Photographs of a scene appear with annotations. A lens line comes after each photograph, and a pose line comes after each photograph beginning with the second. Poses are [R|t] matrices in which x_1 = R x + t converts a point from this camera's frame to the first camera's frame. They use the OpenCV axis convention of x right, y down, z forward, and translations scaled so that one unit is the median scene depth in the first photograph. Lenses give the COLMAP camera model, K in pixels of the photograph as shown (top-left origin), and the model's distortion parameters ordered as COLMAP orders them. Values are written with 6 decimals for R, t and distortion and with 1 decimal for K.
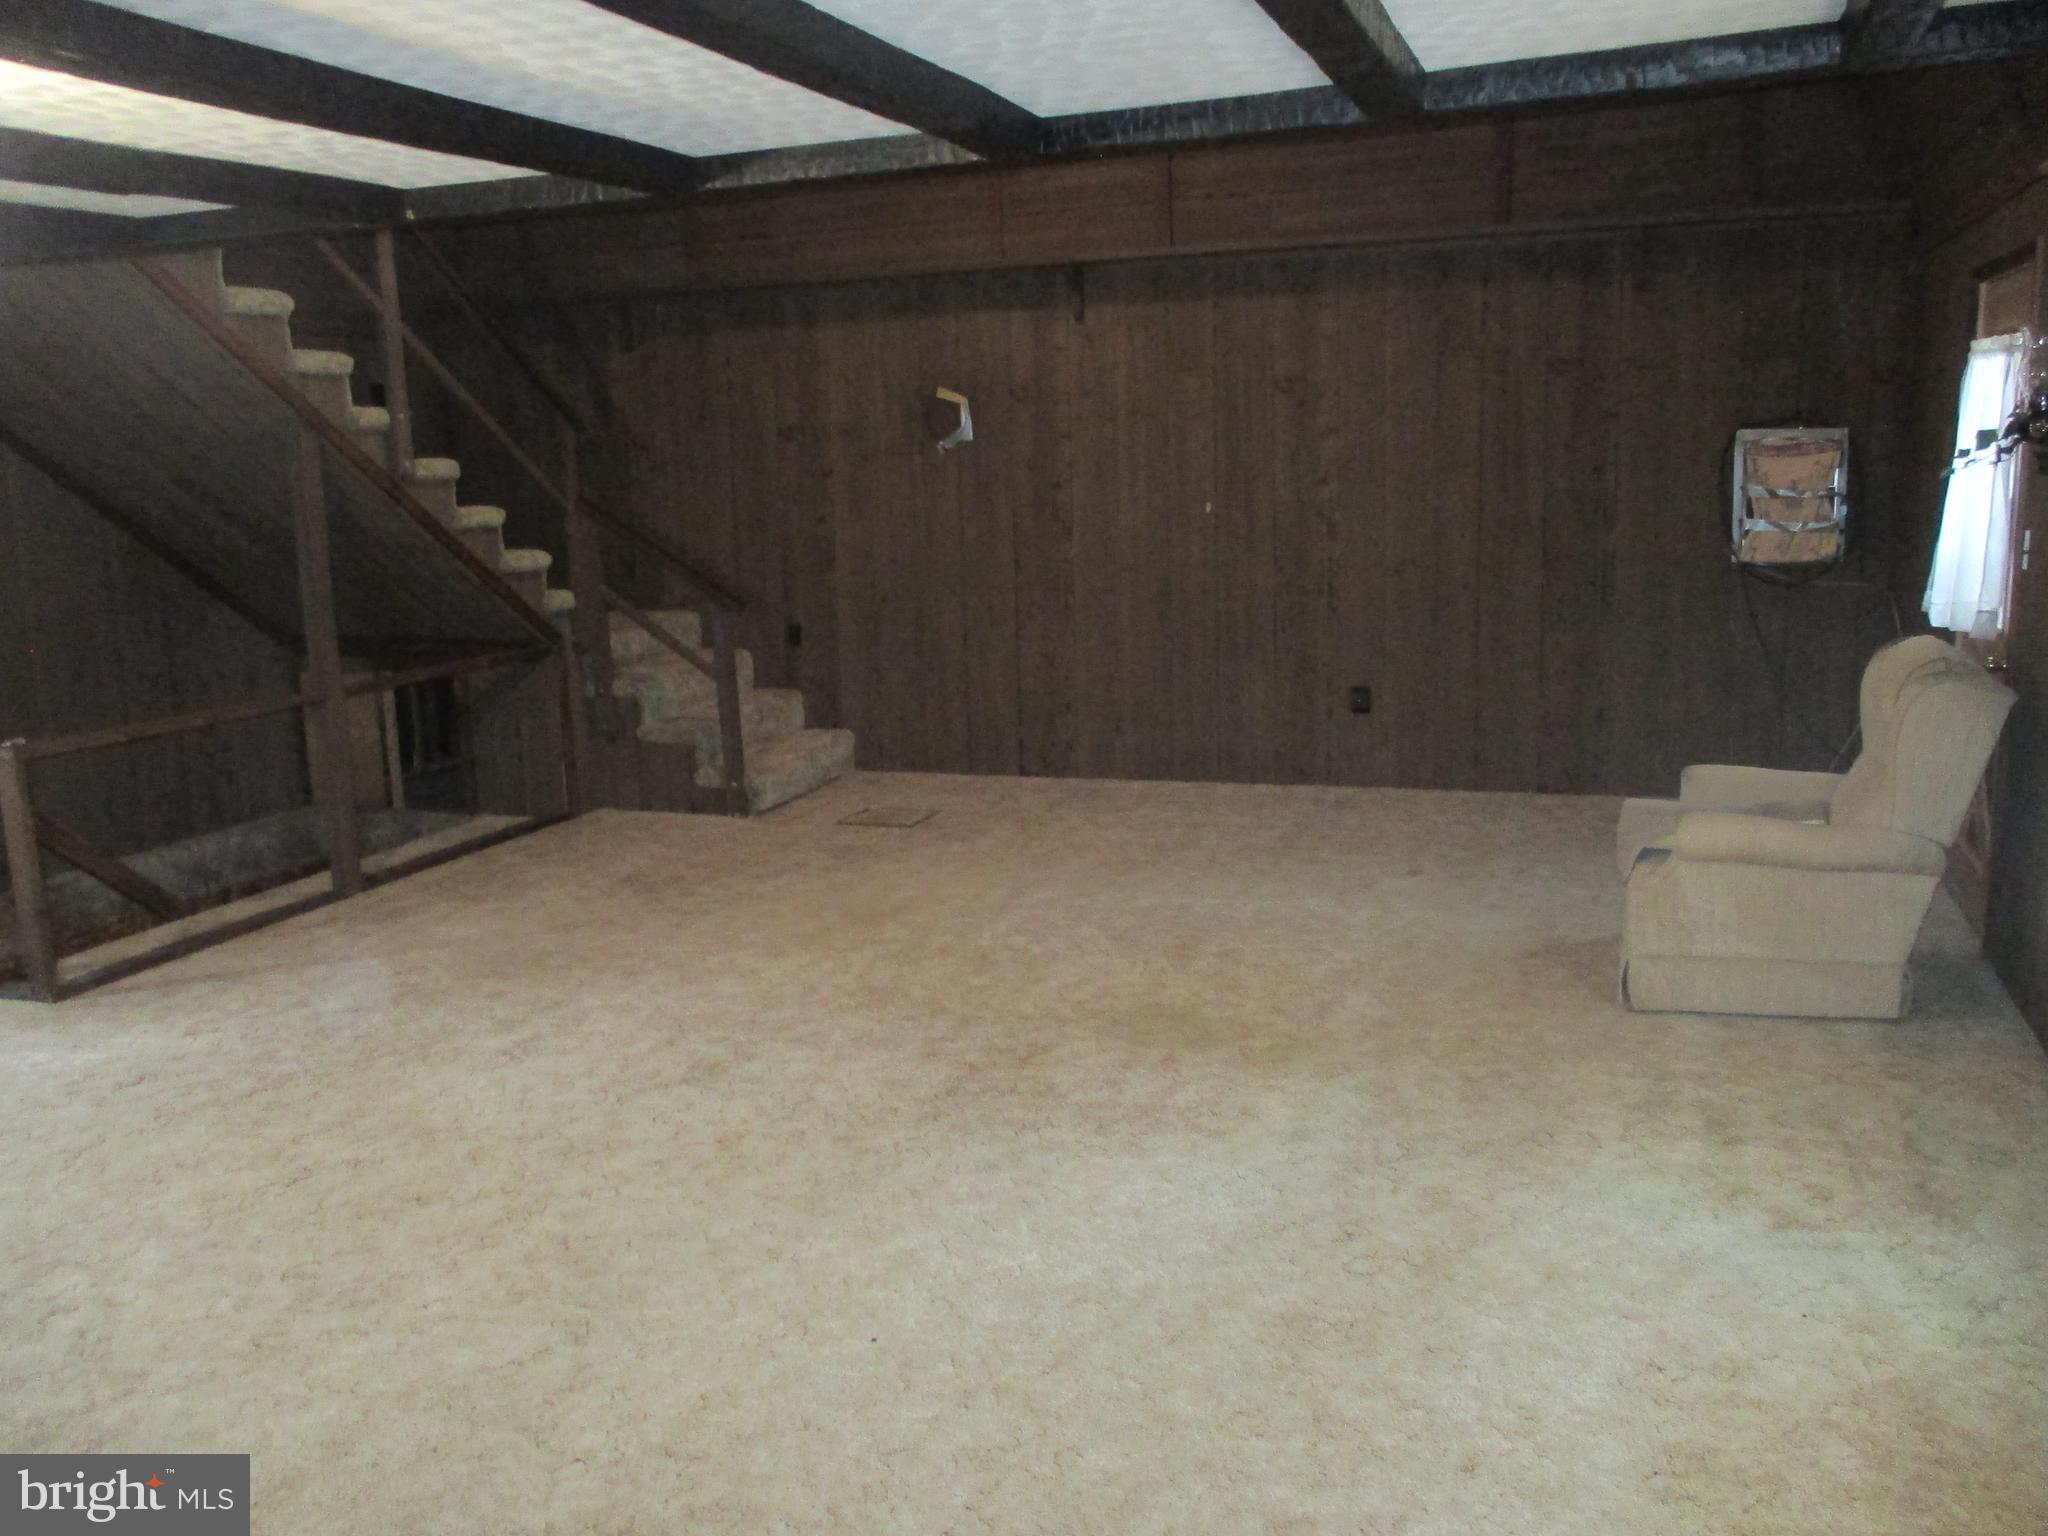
lens RADIAL K [[1694.6, 0, 1027.6], [0, 1694.6, 764.8], [0, 0, 1]] dist [-0.060090, 0.050883]
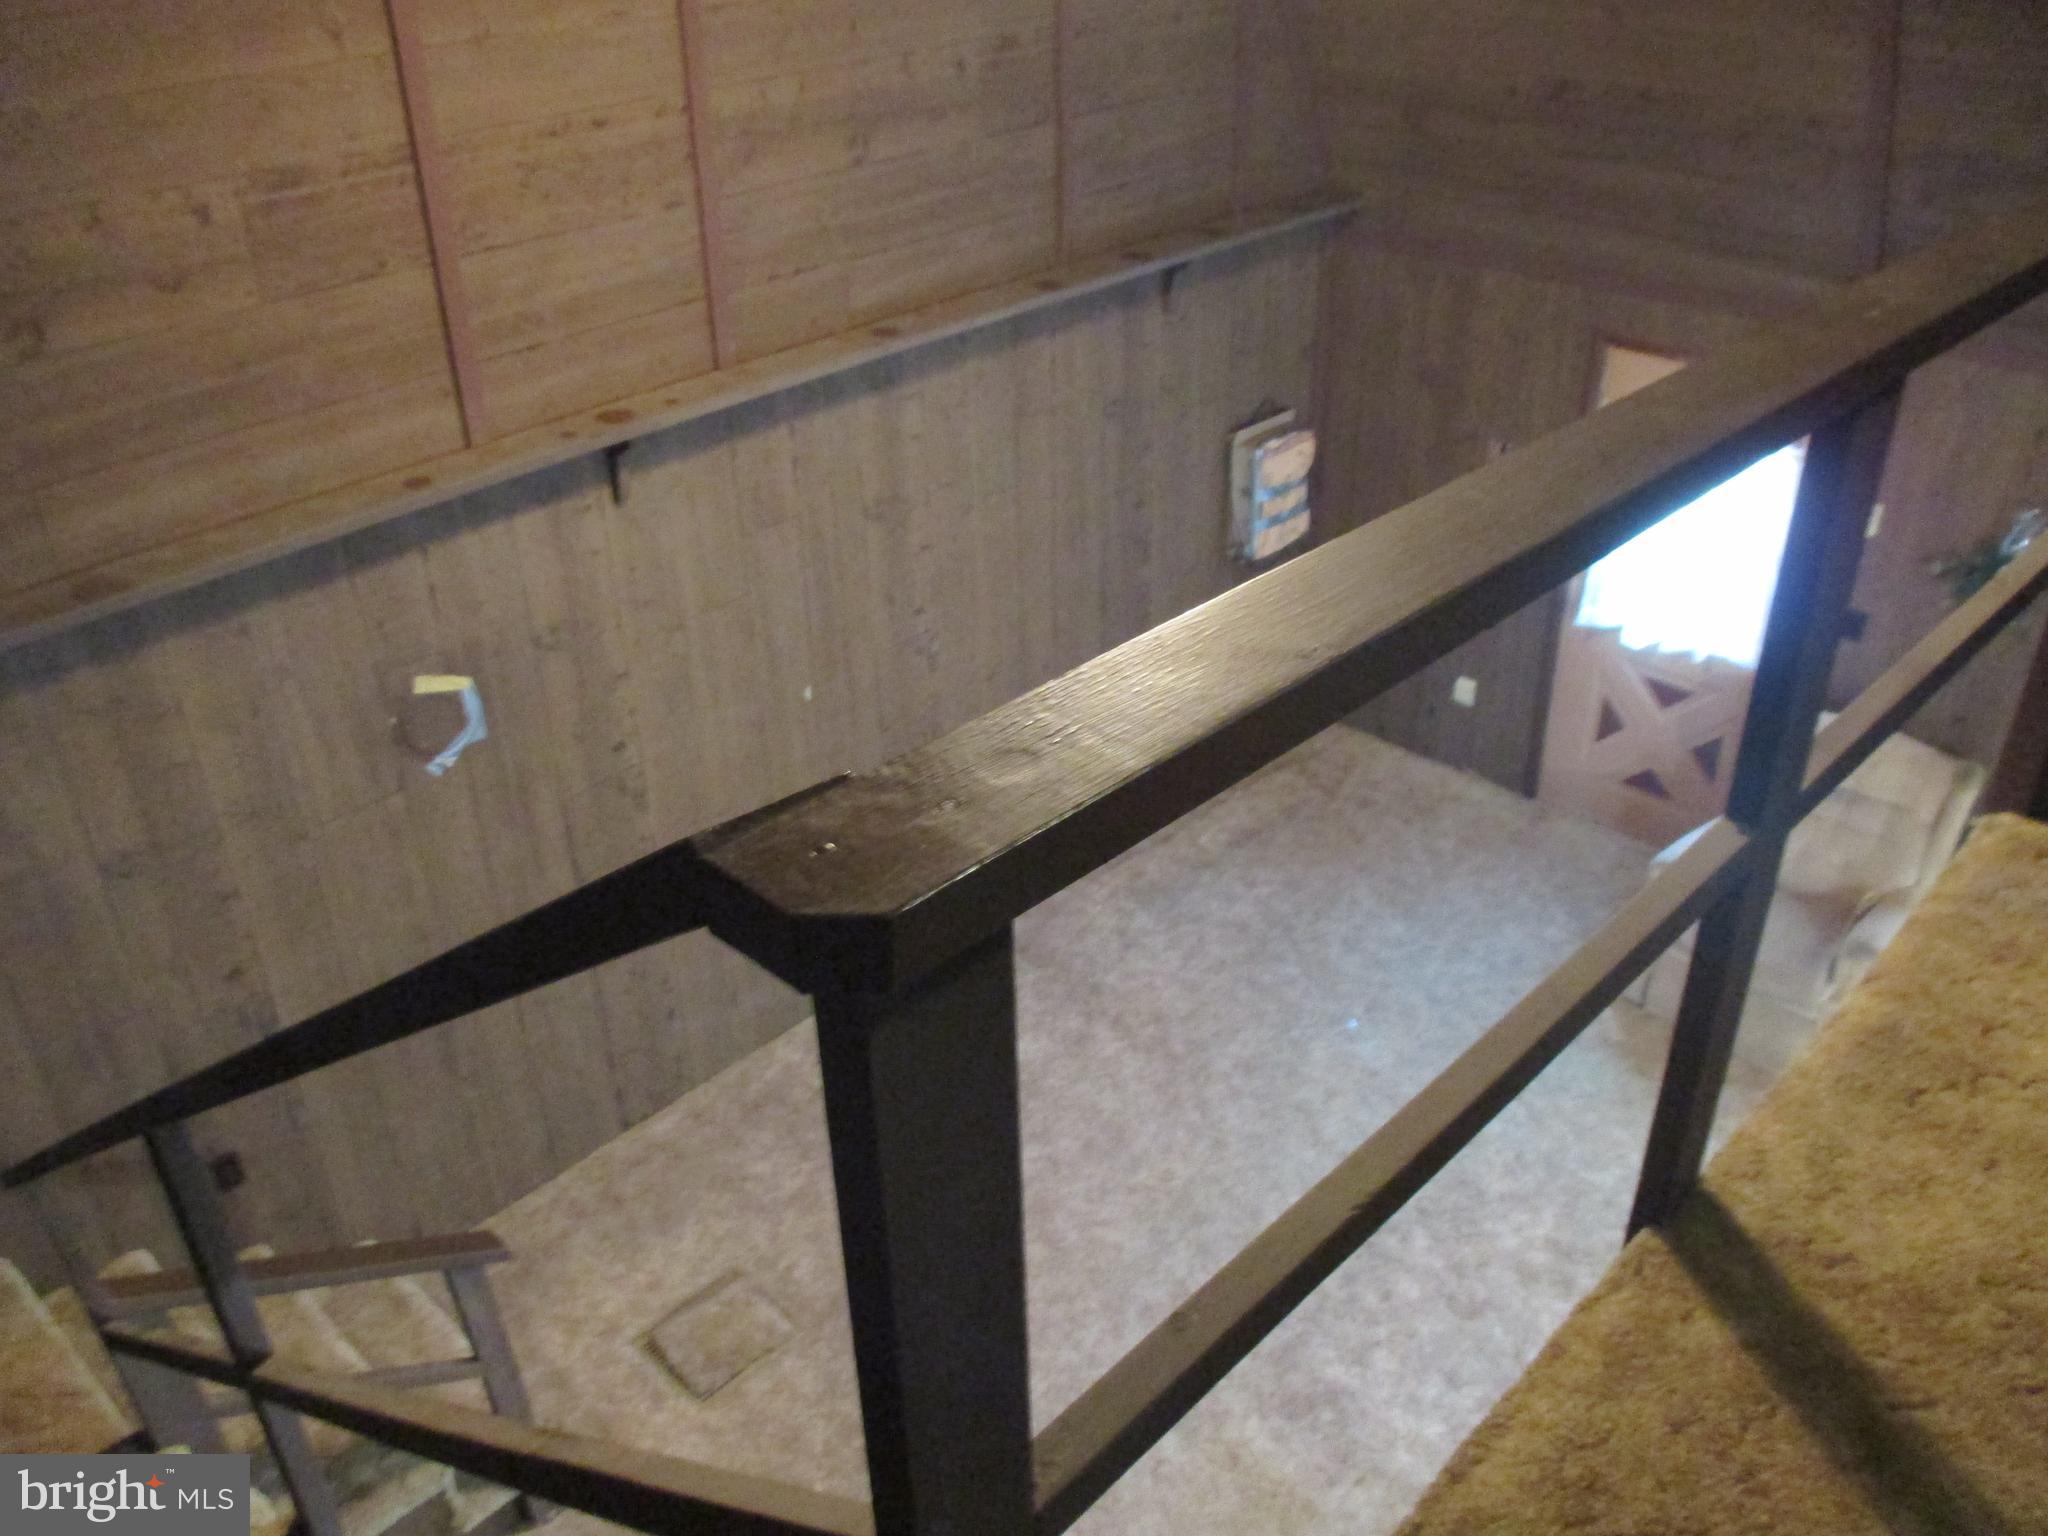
lens RADIAL K [[1694.6, 0, 1027.6], [0, 1694.6, 764.8], [0, 0, 1]] dist [-0.060090, 0.050883]
pose [[0.397609, -0.454290, 0.797200, -0.464414], [0.176488, 0.890472, 0.419417, -0.427887], [-0.900421, -0.026068, 0.434237, 0.622404]]
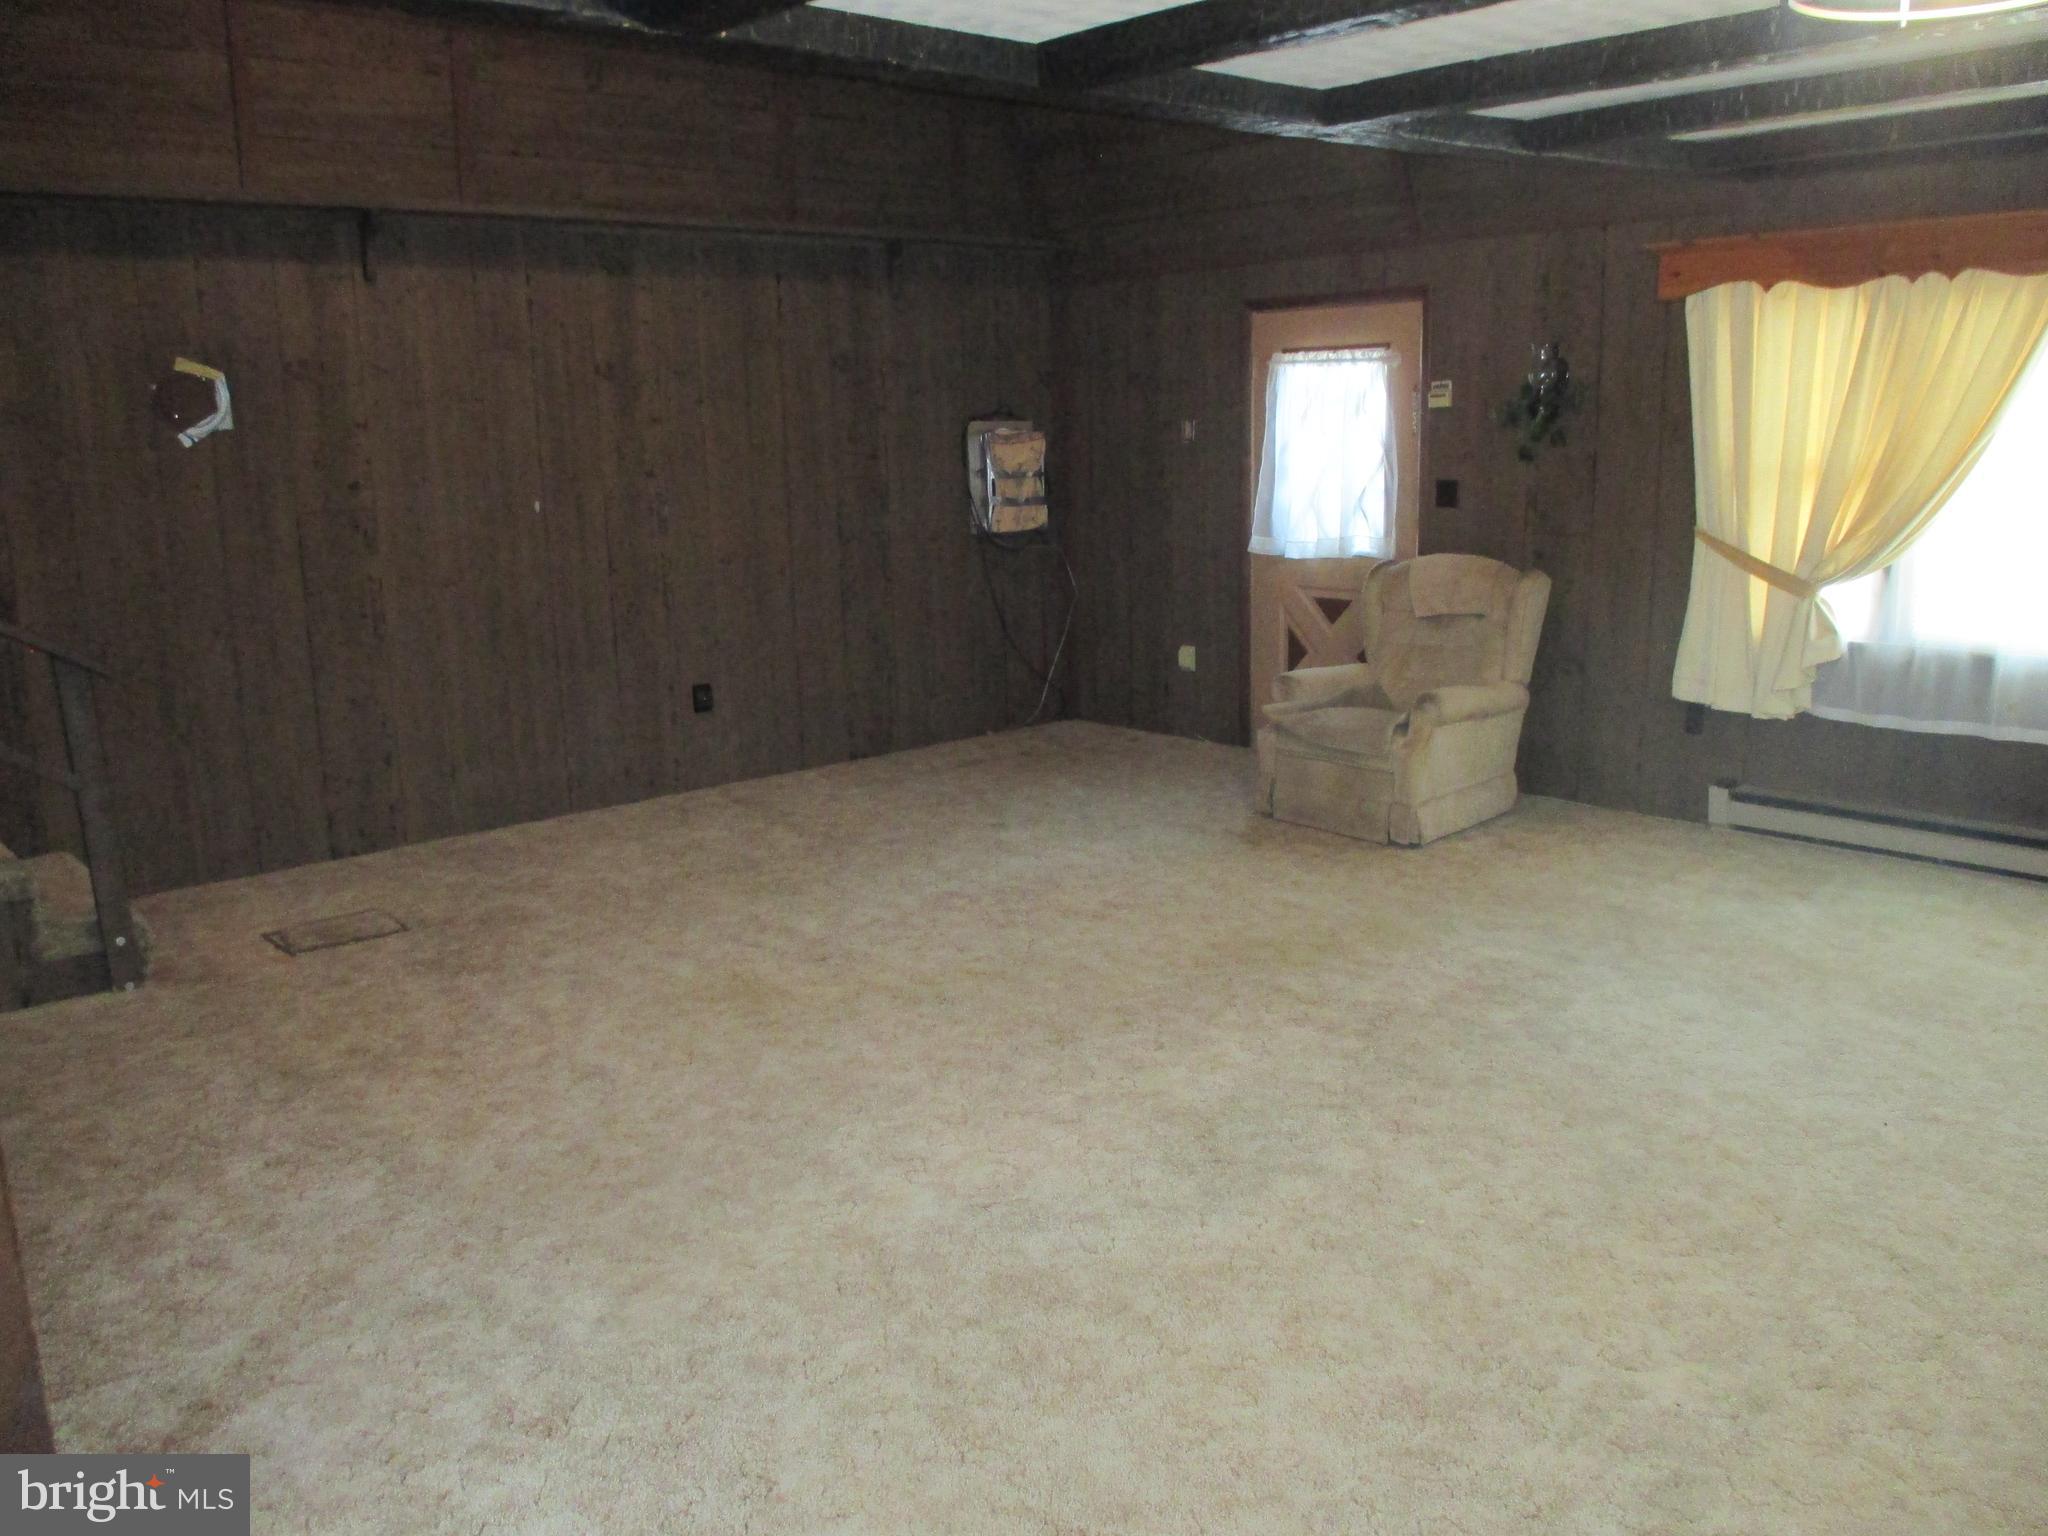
lens RADIAL K [[1694.6, 0, 1027.6], [0, 1694.6, 764.8], [0, 0, 1]] dist [-0.060090, 0.050883]
pose [[0.478388, -0.155342, 0.864299, -0.572758], [0.173232, 0.981583, 0.080538, -0.047946], [-0.860892, 0.111196, 0.496488, 0.371438]]
